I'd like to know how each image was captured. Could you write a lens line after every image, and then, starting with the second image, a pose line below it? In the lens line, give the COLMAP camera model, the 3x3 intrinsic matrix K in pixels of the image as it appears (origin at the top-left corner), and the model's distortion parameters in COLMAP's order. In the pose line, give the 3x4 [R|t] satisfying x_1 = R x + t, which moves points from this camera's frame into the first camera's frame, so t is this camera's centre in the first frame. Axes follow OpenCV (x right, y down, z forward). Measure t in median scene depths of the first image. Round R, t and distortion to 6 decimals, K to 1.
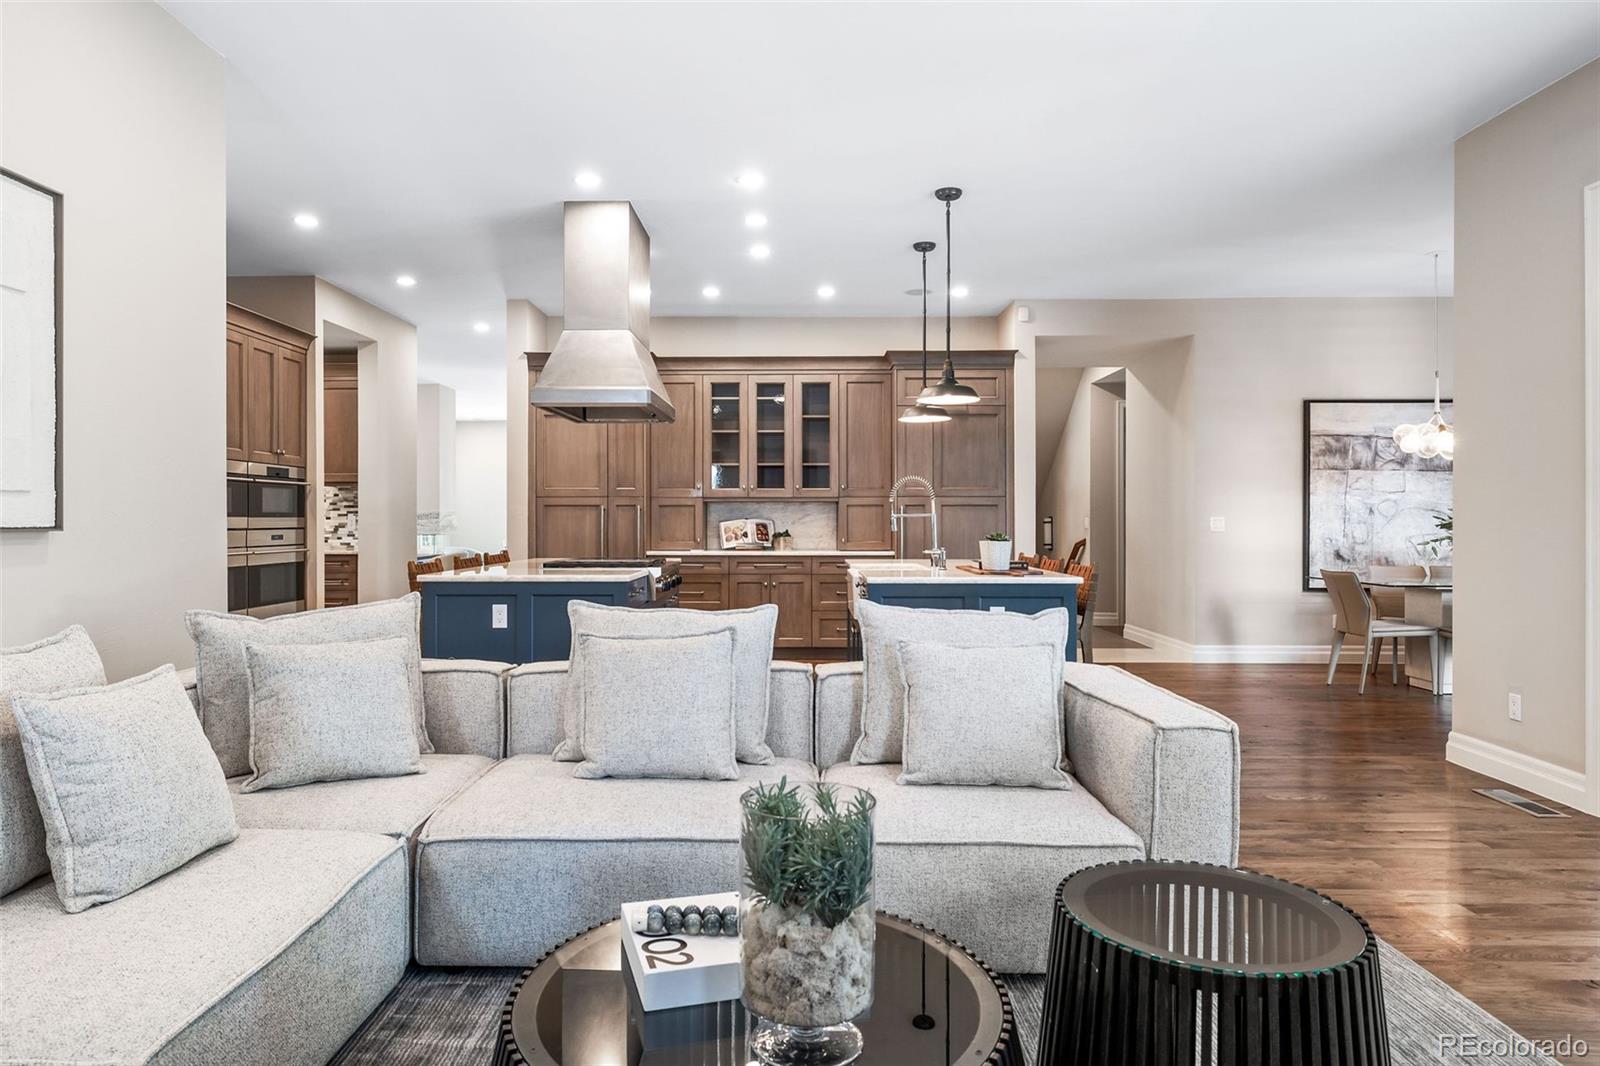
lens RADIAL K [[978.9, 0, 783.4], [0, 978.9, 520.7], [0, 0, 1]] dist [-0.003614, -0.000570]
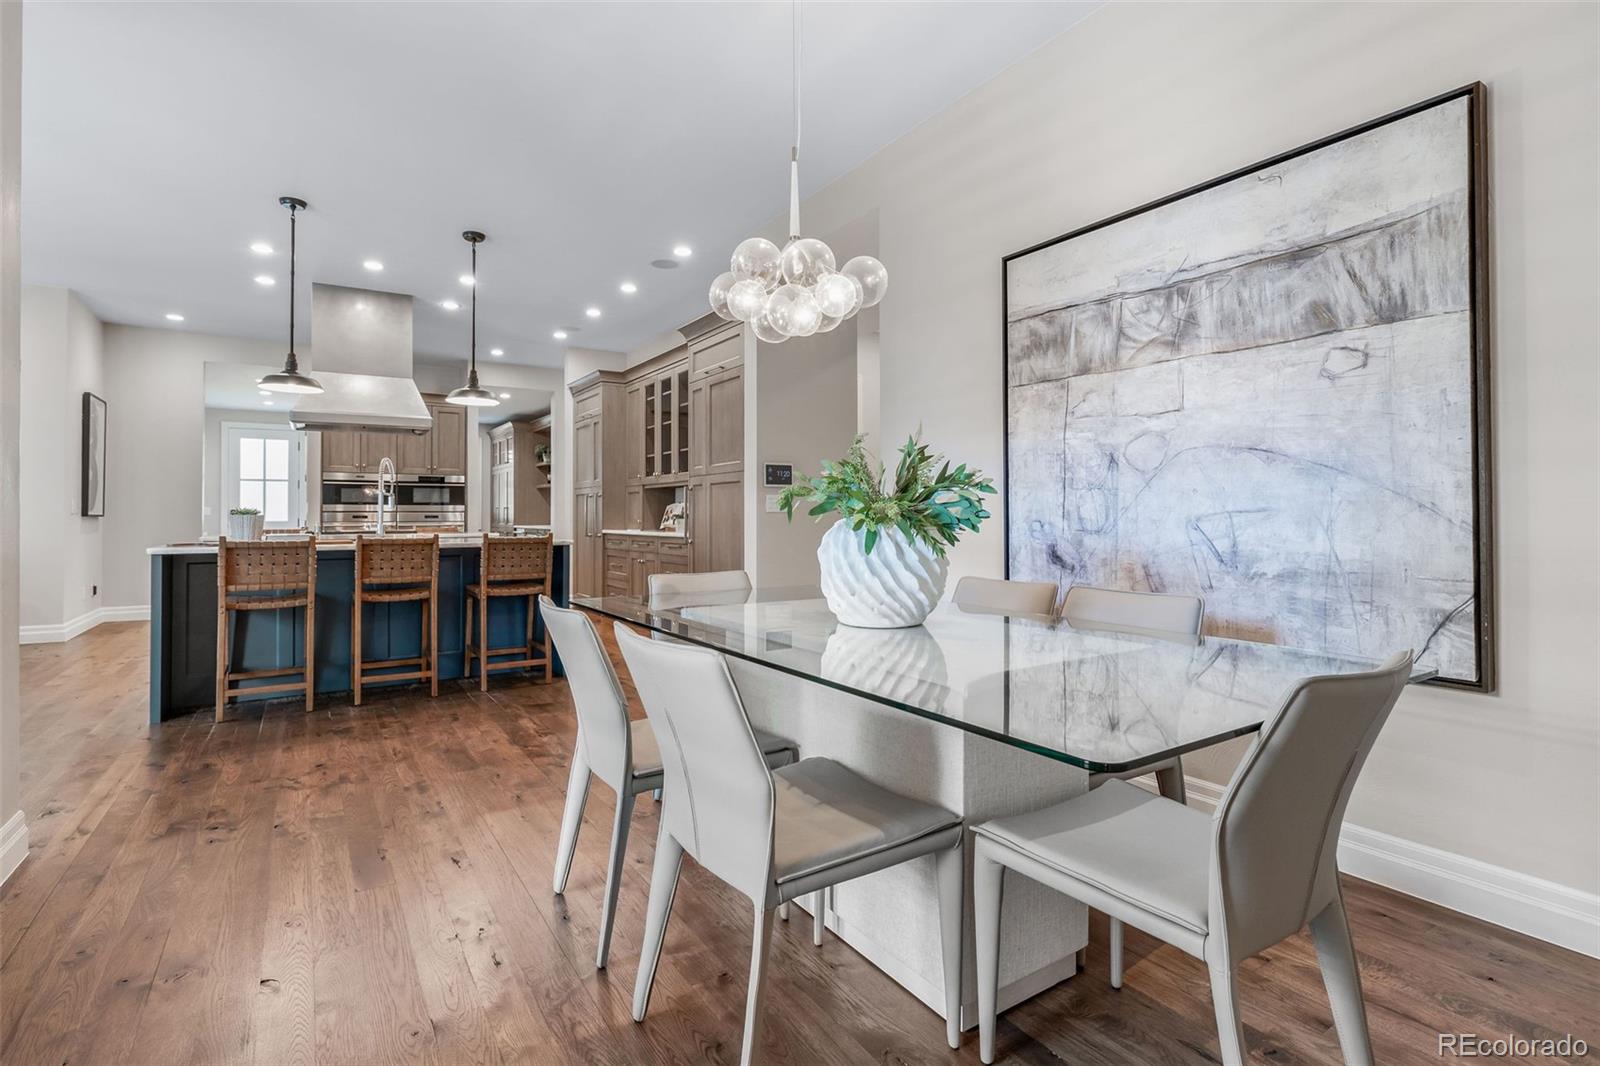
lens RADIAL K [[754.6, 0, 781.6], [0, 754.6, 509.9], [0, 0, 1]] dist [-0.002167, -0.000381]
pose [[0.548935, -0.008754, -0.835819, 0.789289], [0.001516, 0.999954, -0.009478, 0.015584], [0.835864, 0.003936, 0.548923, 0.662249]]
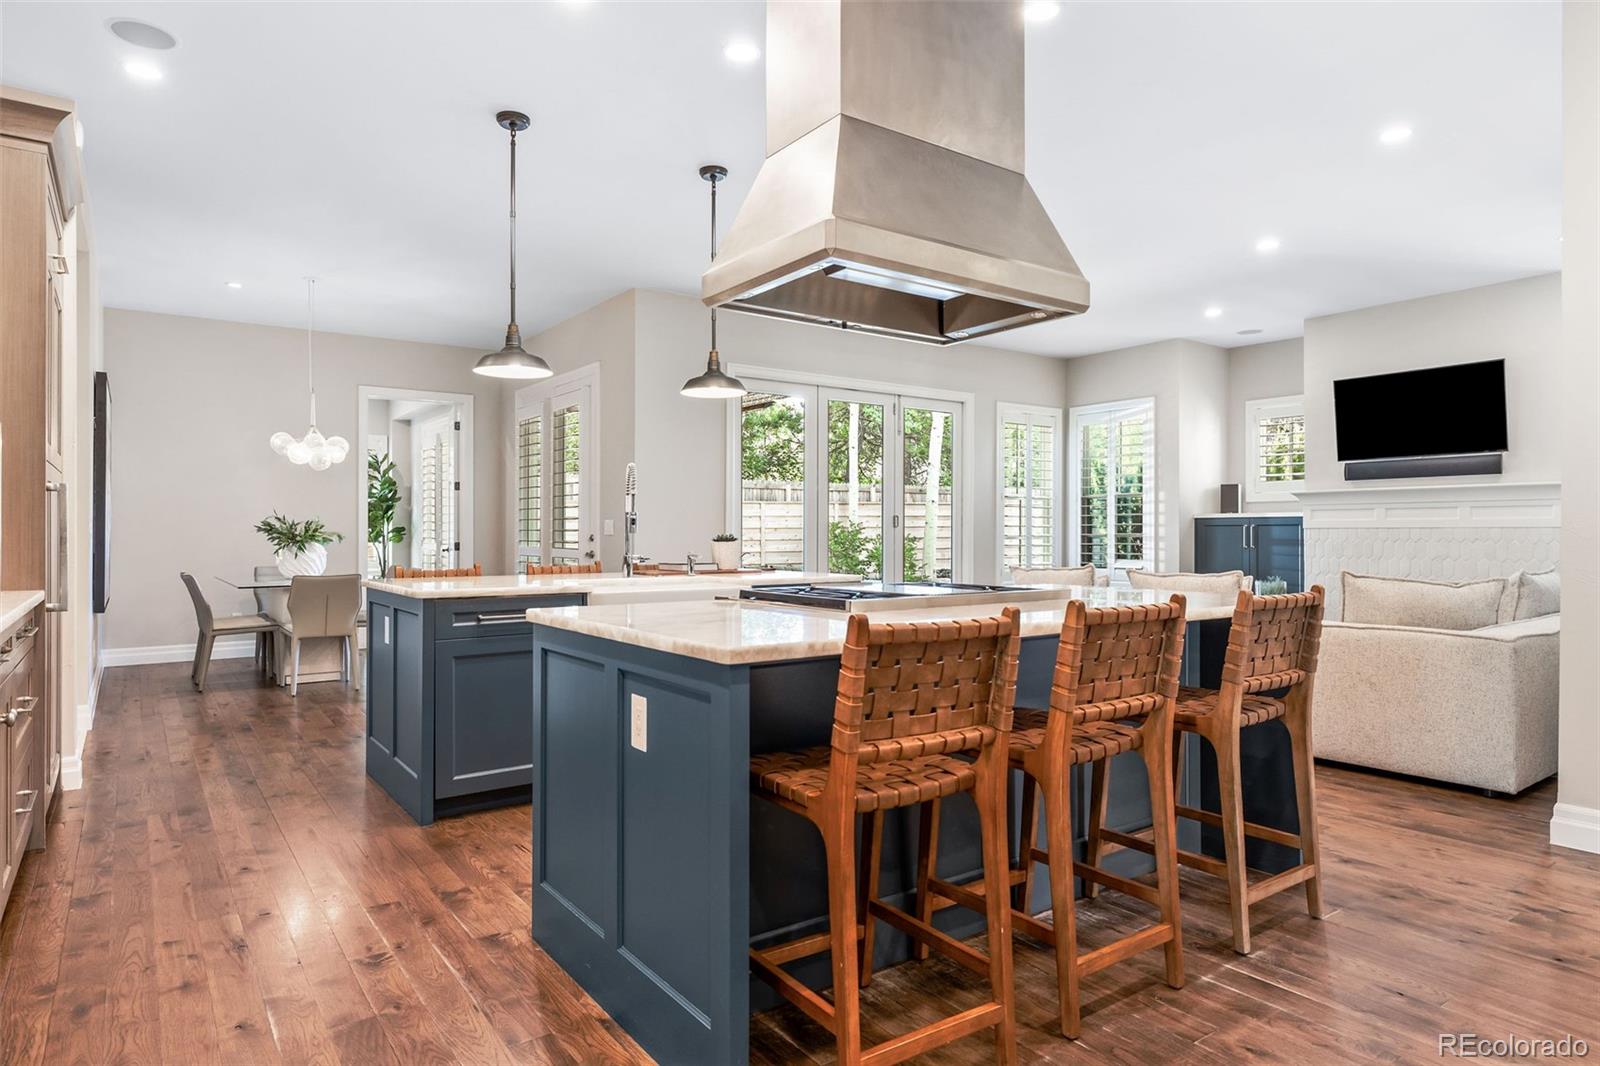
lens RADIAL K [[926.0, 0, 800.0], [0, 926.0, 533.0], [0, 0, 1]] dist [0.014982, 0.000056]
pose [[-0.599448, -0.001215, 0.800412, -0.391588], [-0.000798, 0.999999, 0.000921, 0.007880], [-0.800413, -0.000086, -0.599449, 0.975672]]
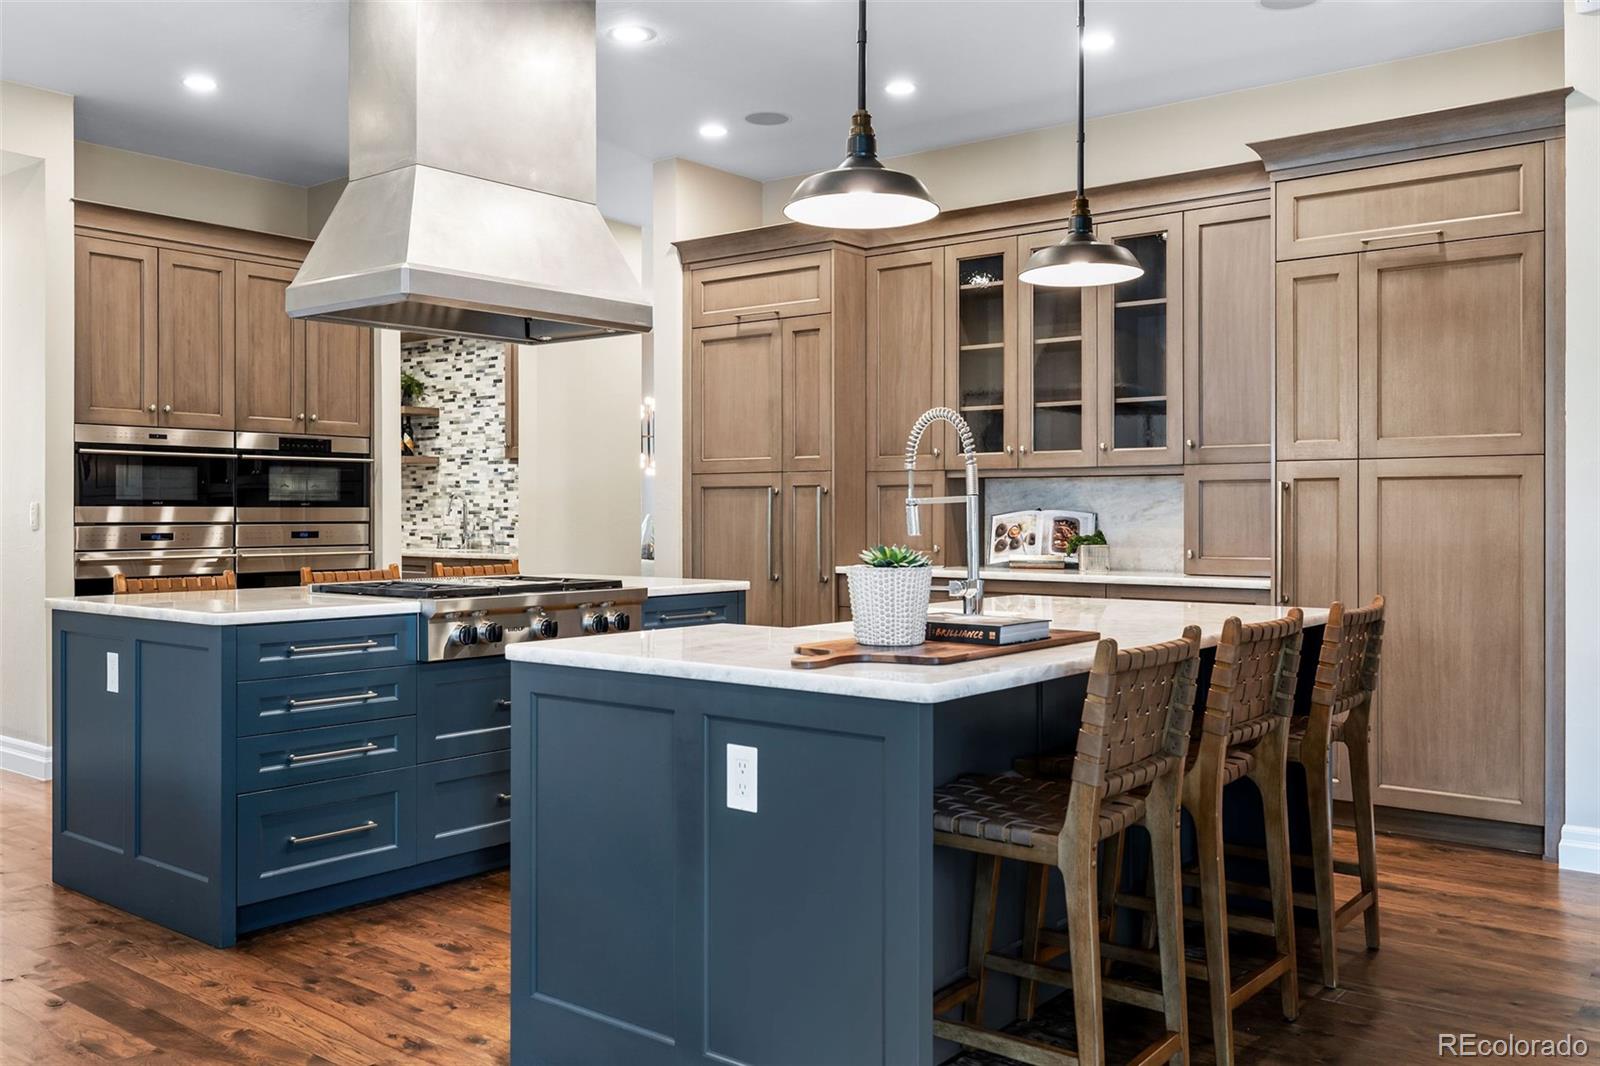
lens RADIAL K [[1348.3, 0, 797.2], [0, 1348.3, 518.9], [0, 0, 1]] dist [-0.005112, 0.004550]
pose [[0.791348, 0.003726, -0.611355, 0.322174], [-0.001822, 0.999991, 0.003736, 0.000676], [0.611363, -0.001843, 0.791348, 0.364718]]
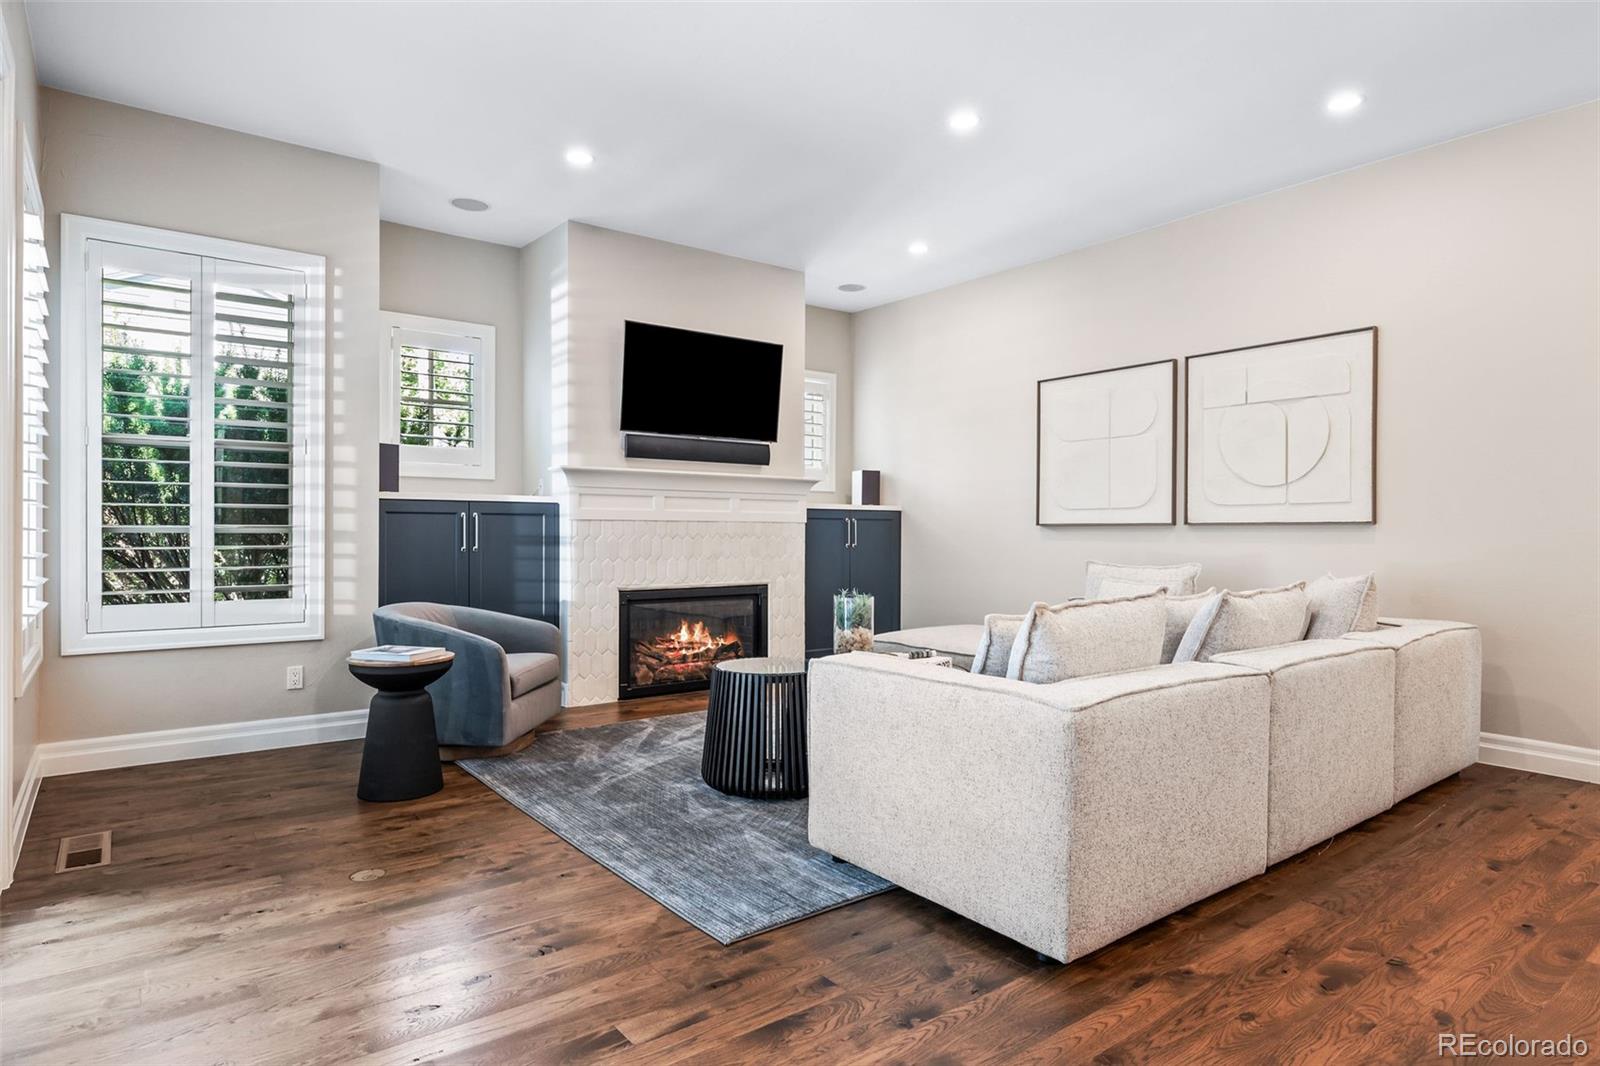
lens RADIAL K [[883.3, 0, 797.7], [0, 883.3, 537.8], [0, 0, 1]] dist [0.002120, -0.000990]
pose [[-0.785455, 0.000558, -0.618919, 0.360829], [-0.006265, 0.999941, 0.008853, 0.010091], [0.618887, 0.010832, -0.785405, 0.569577]]
